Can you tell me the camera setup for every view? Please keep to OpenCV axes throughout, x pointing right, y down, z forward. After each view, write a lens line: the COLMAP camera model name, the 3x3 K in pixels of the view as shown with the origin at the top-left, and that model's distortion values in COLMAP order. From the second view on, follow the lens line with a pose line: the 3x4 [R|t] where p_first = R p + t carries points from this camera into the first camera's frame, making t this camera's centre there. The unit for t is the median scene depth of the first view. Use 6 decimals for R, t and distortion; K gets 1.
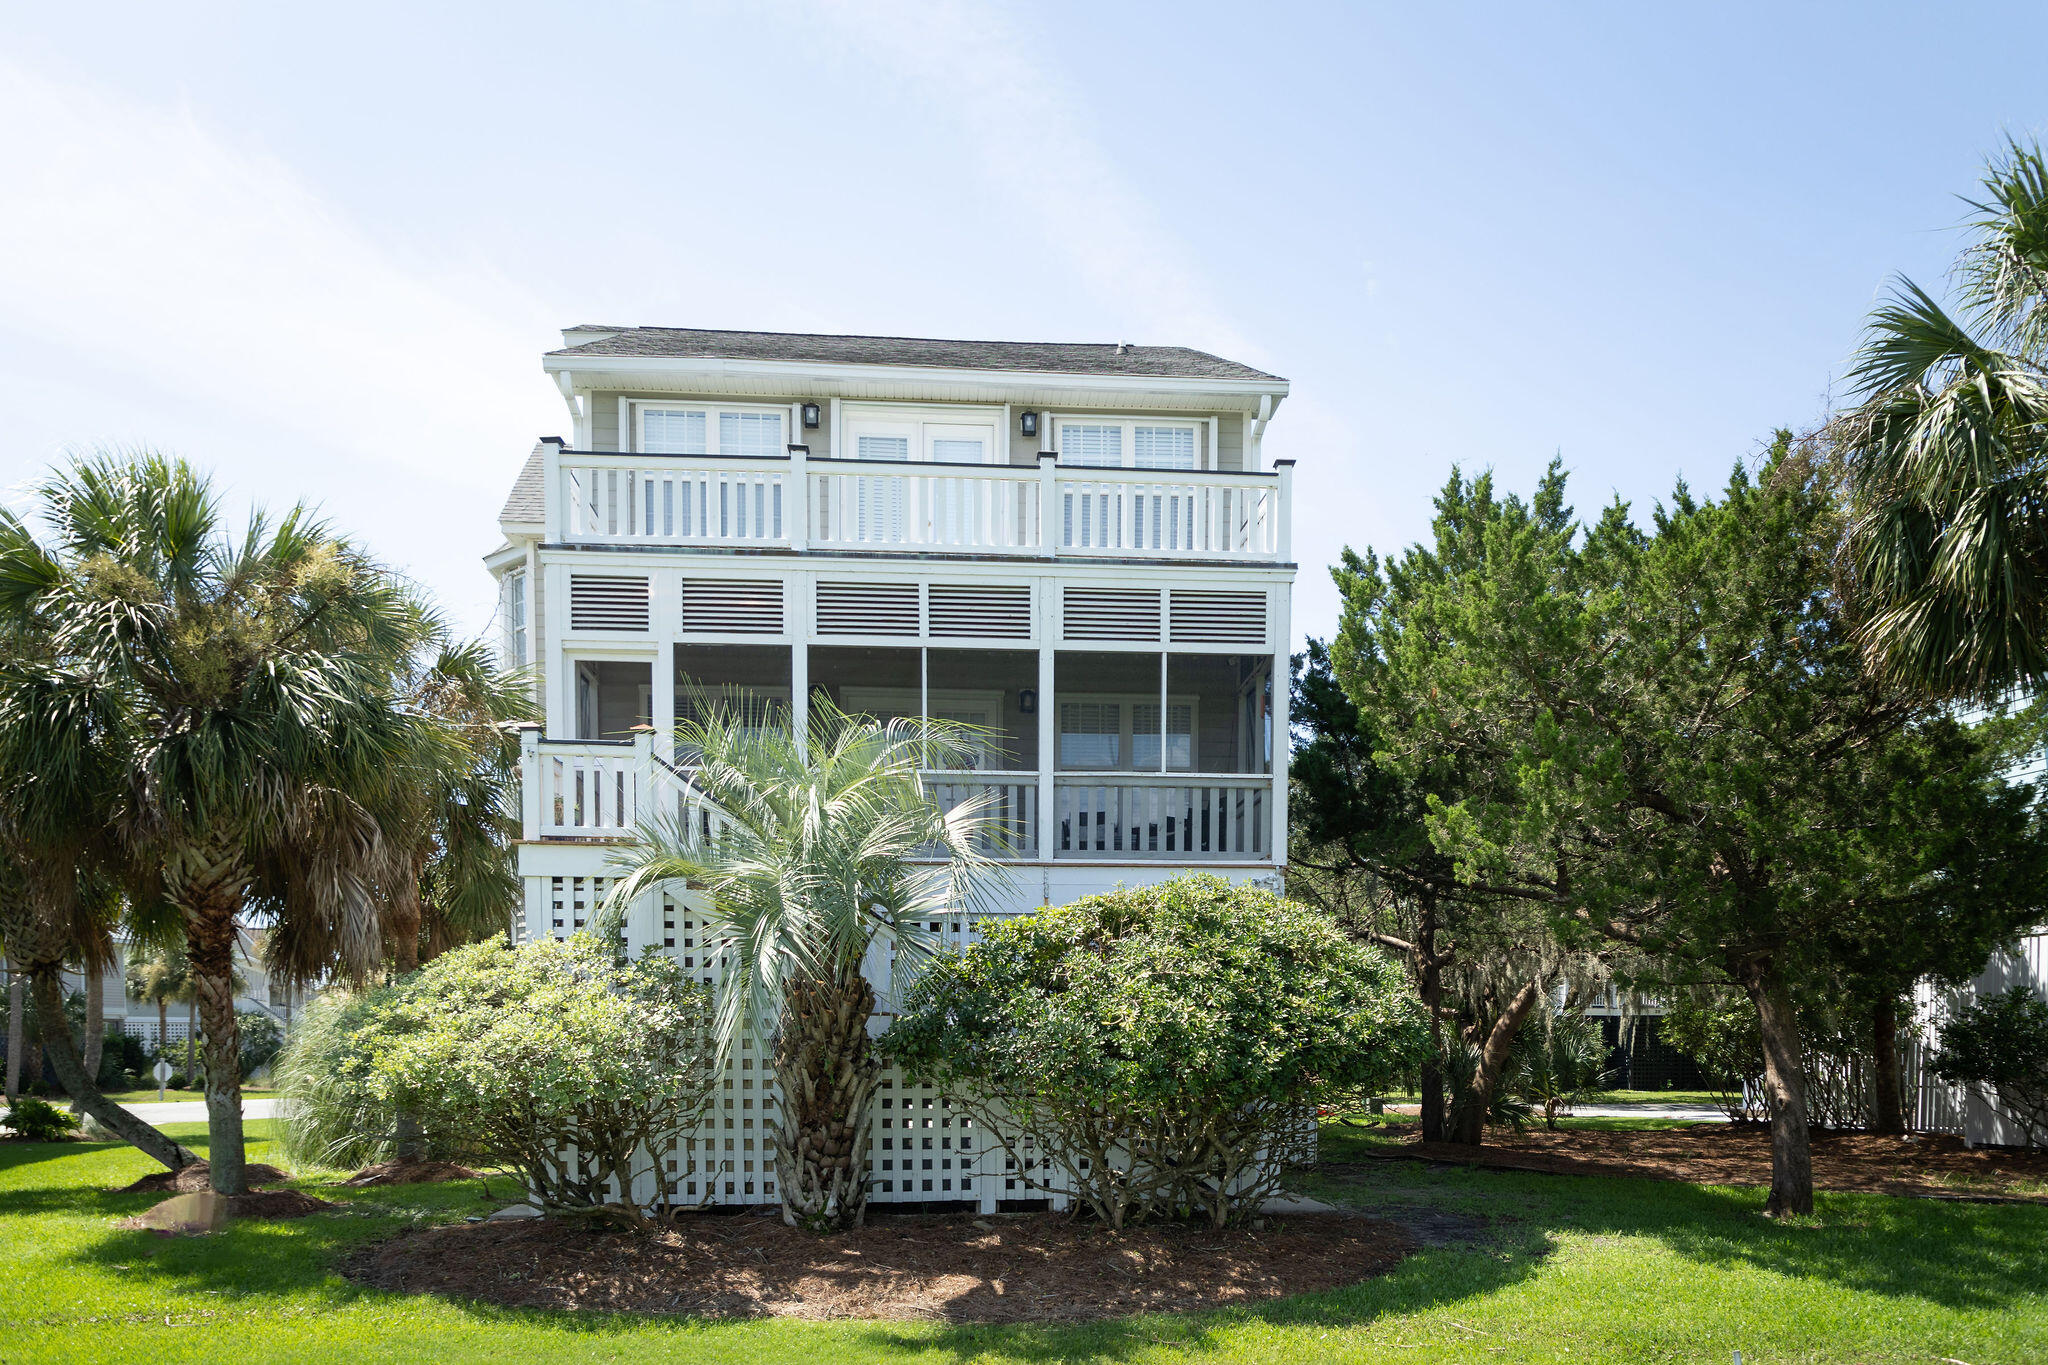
lens RADIAL K [[1541.7, 0, 1075.3], [0, 1541.7, 1086.8], [0, 0, 1]] dist [0.003114, -0.001695]
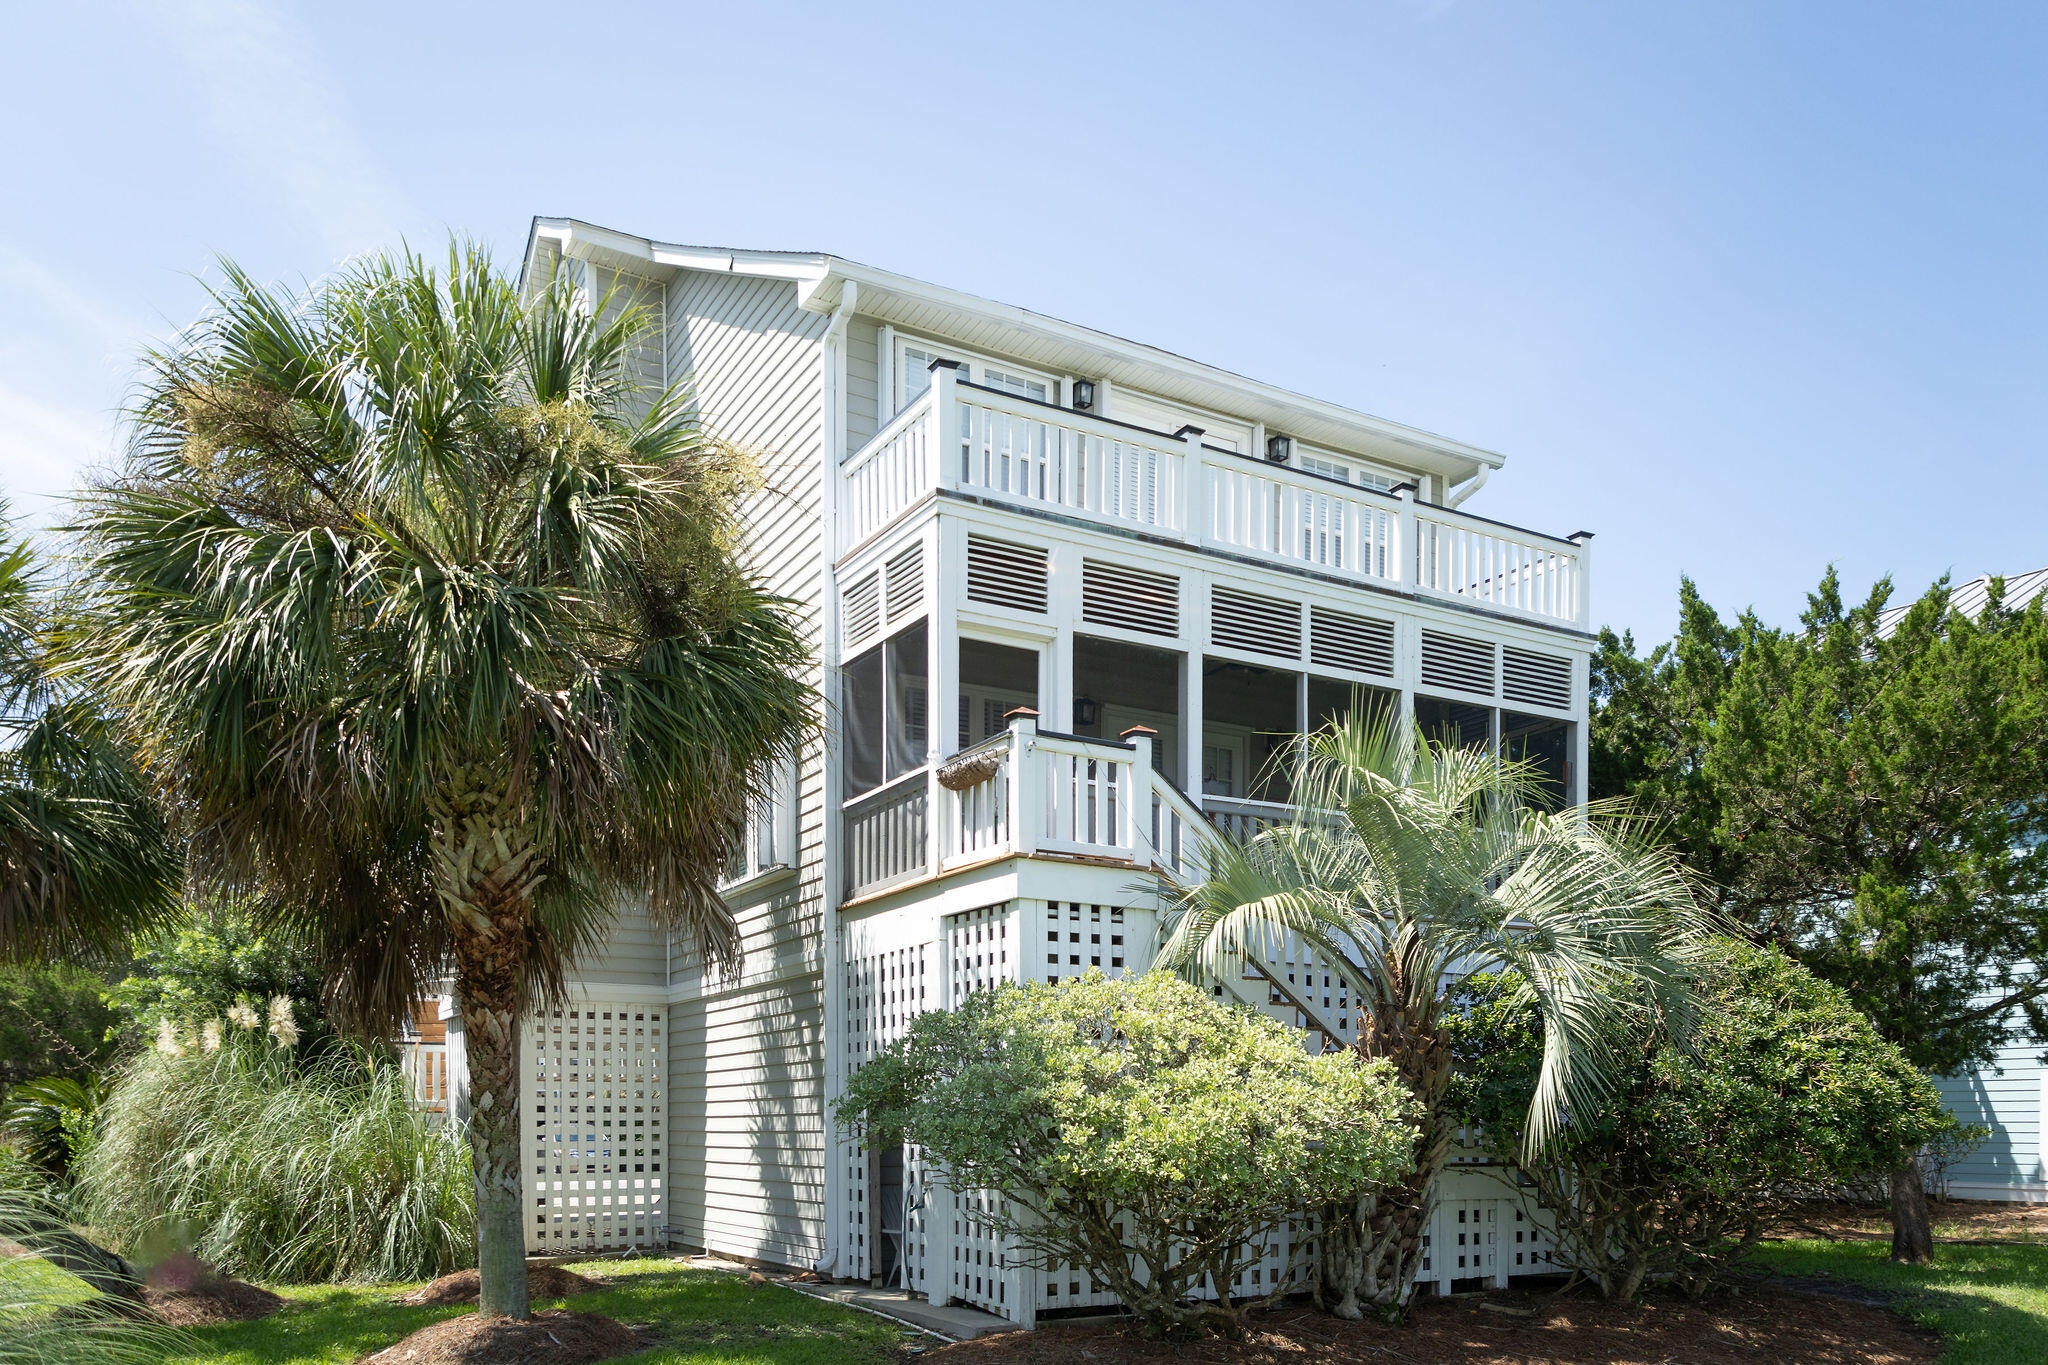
lens RADIAL K [[1565.7, 0, 1084.9], [0, 1565.7, 1099.1], [0, 0, 1]] dist [-0.002634, 0.020932]
pose [[0.902348, 0.005338, 0.430975, -0.629136], [0.011300, 0.999287, -0.036037, -0.002844], [-0.430860, 0.037388, 0.901644, 0.241409]]
